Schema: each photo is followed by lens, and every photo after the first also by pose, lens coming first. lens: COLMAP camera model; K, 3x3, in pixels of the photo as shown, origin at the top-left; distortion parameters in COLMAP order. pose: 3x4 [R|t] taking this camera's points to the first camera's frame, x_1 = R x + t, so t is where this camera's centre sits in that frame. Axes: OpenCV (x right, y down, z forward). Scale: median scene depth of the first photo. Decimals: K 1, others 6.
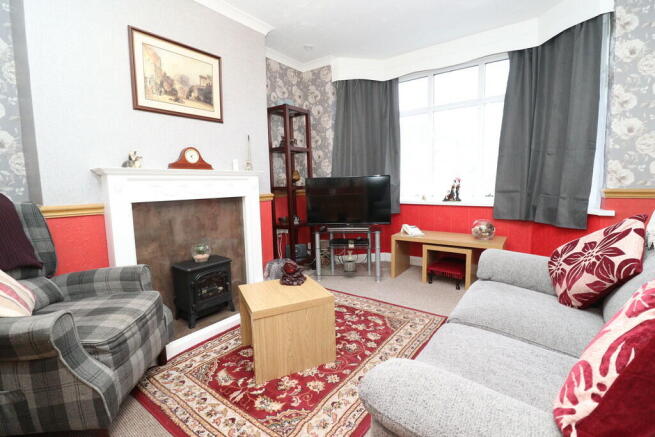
lens RADIAL K [[299.8, 0, 326.8], [0, 299.8, 210.3], [0, 0, 1]] dist [-0.015820, -0.000270]
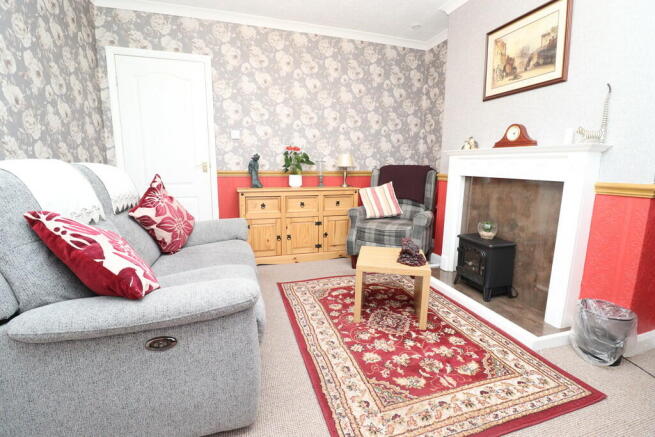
lens RADIAL K [[299.8, 0, 326.8], [0, 299.8, 210.3], [0, 0, 1]] dist [-0.015820, -0.000270]
pose [[-0.584290, 0.130553, -0.800975, 0.744602], [-0.085524, 0.971574, 0.220747, -0.108449], [0.807026, 0.197483, -0.556516, 1.175893]]
